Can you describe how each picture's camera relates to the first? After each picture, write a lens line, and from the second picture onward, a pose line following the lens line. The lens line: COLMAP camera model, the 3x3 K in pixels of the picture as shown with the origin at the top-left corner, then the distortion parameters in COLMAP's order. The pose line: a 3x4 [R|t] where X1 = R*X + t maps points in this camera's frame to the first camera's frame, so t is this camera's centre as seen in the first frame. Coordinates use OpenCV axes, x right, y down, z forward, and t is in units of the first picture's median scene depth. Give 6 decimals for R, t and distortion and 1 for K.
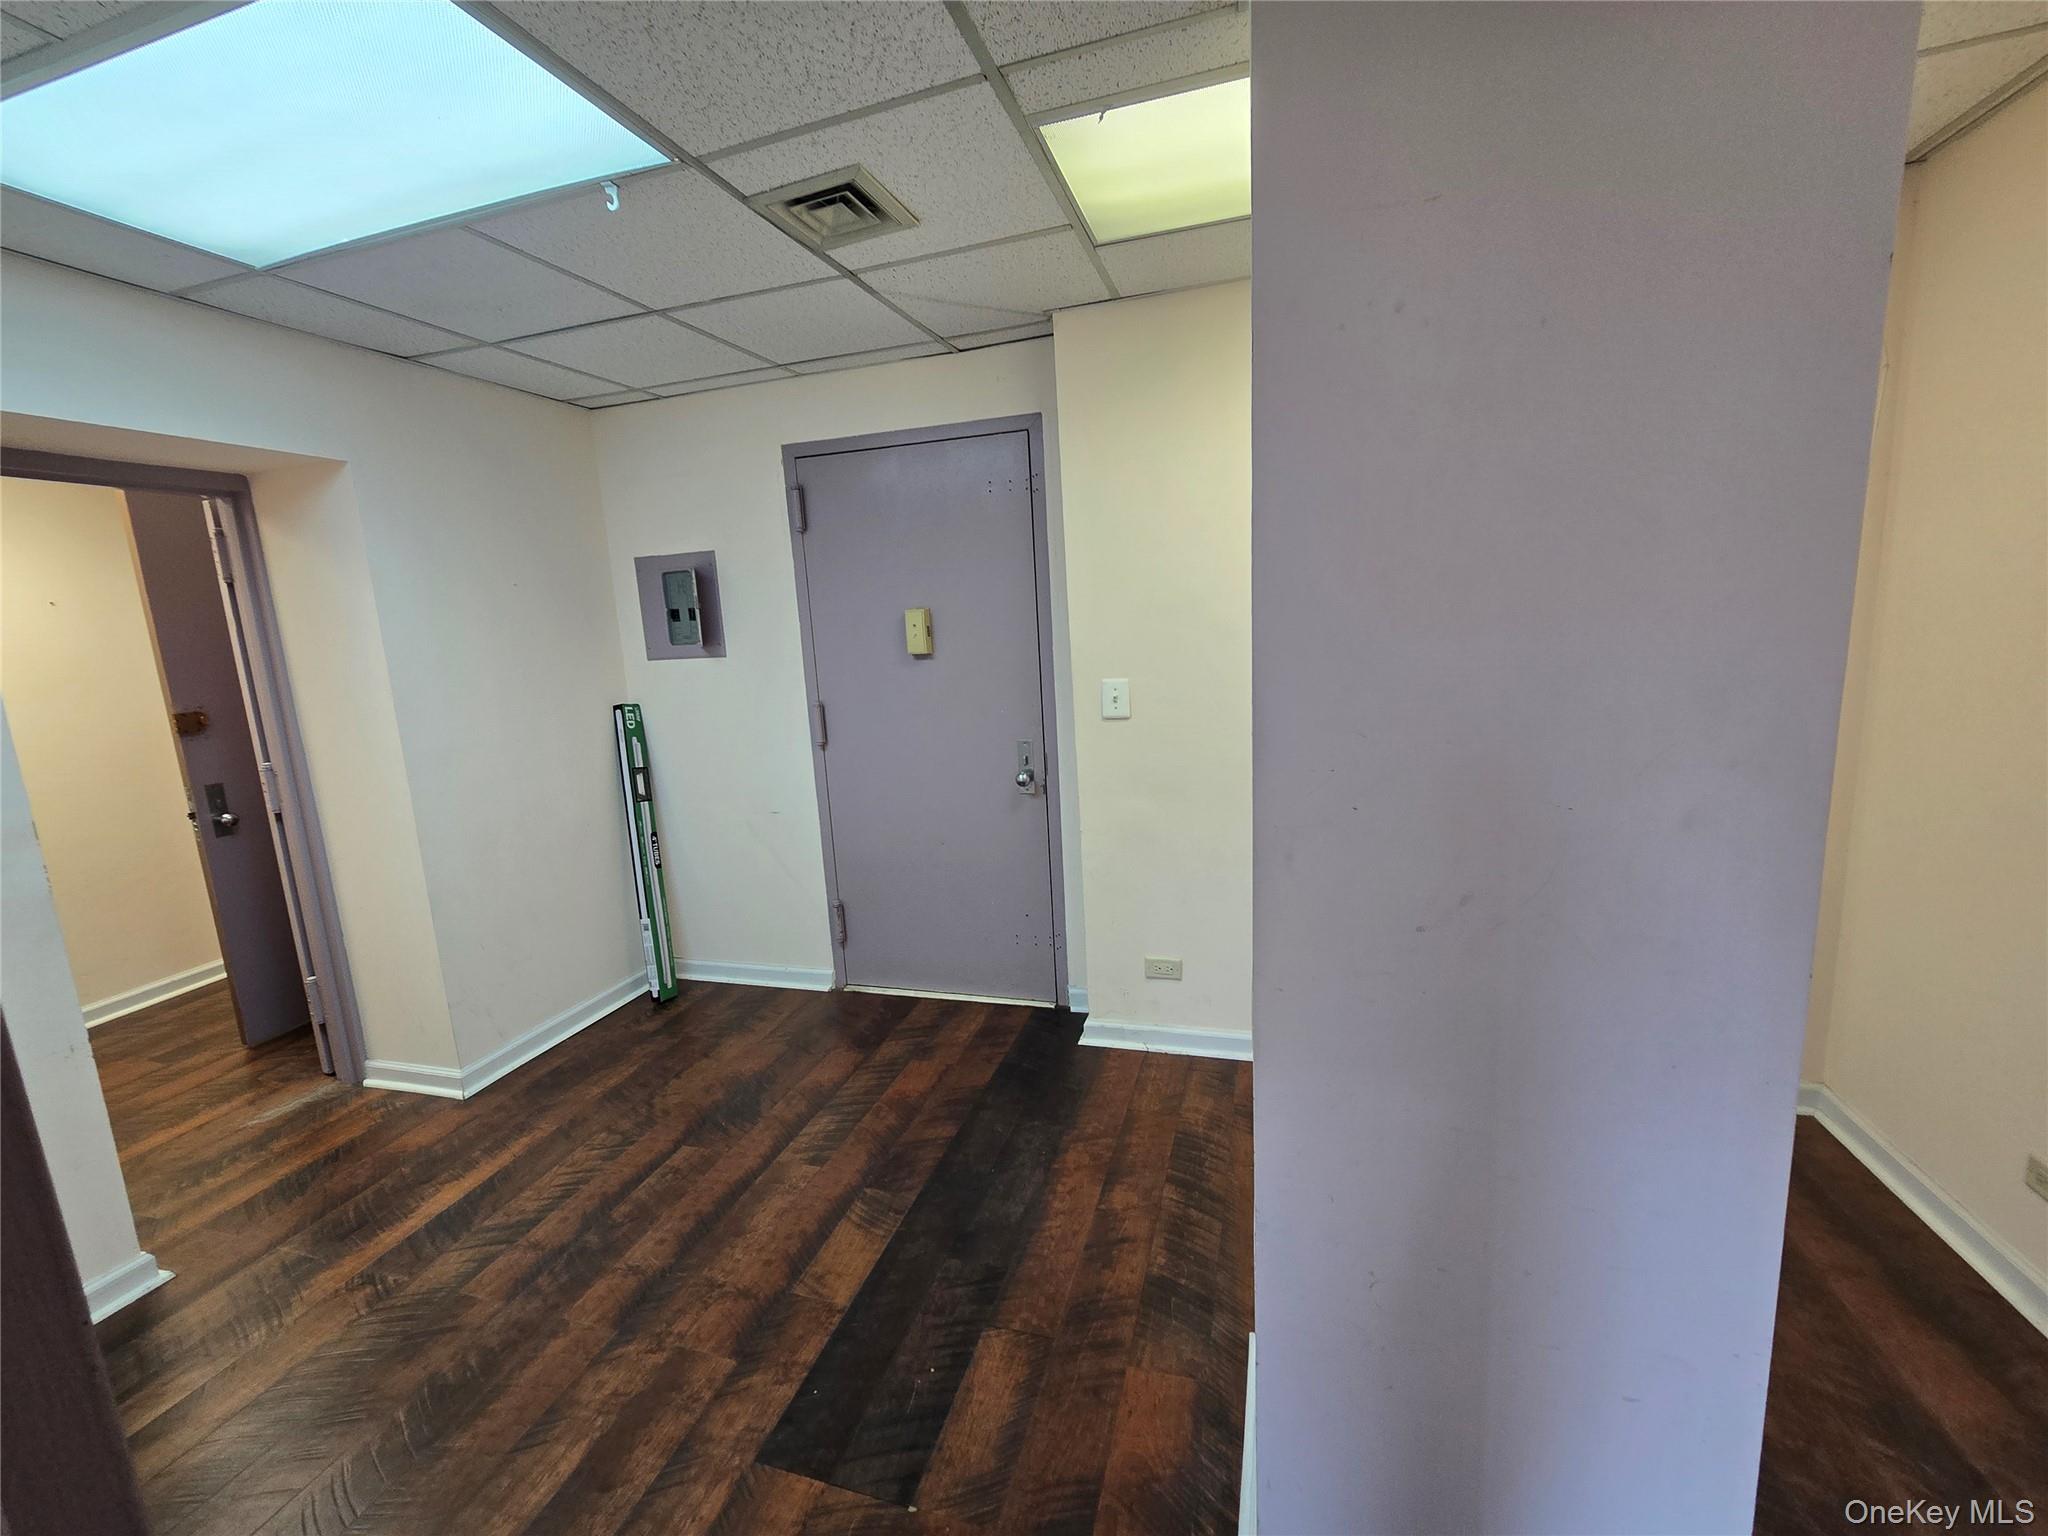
lens RADIAL K [[846.2, 0, 1023.9], [0, 846.2, 758.4], [0, 0, 1]] dist [-0.005420, -0.000165]
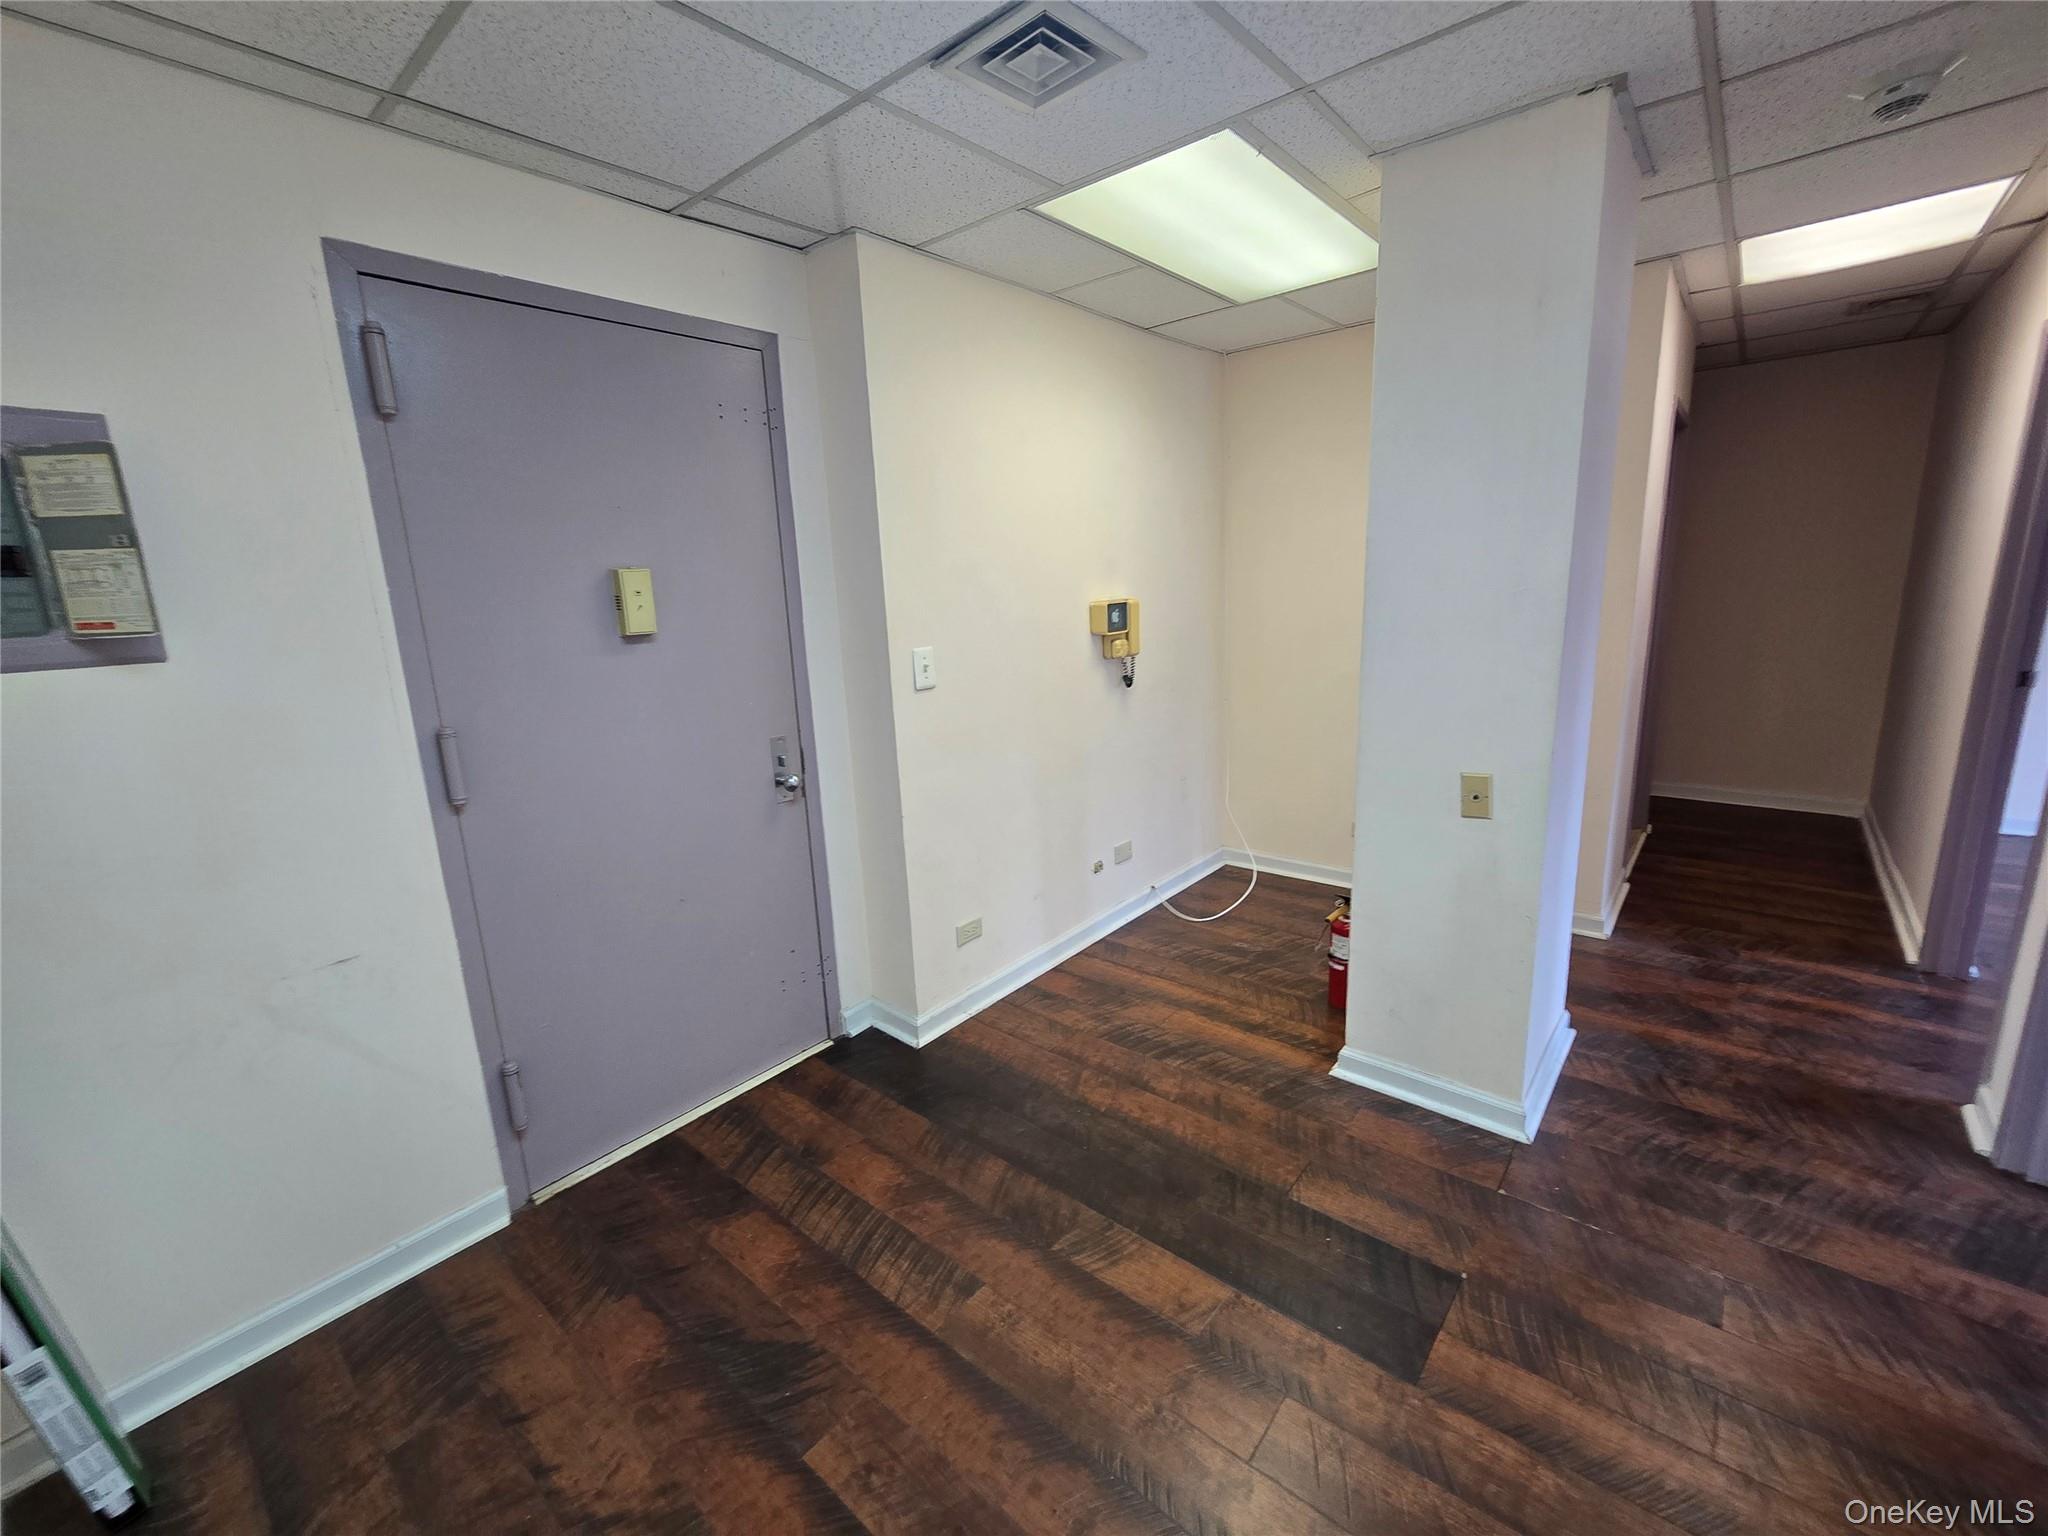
lens RADIAL K [[846.2, 0, 1023.9], [0, 846.2, 758.4], [0, 0, 1]] dist [-0.005420, -0.000165]
pose [[0.397484, -0.157935, 0.903916, -0.833909], [0.177739, 0.979672, 0.093013, -0.045227], [-0.900231, 0.123690, 0.417475, 0.587482]]
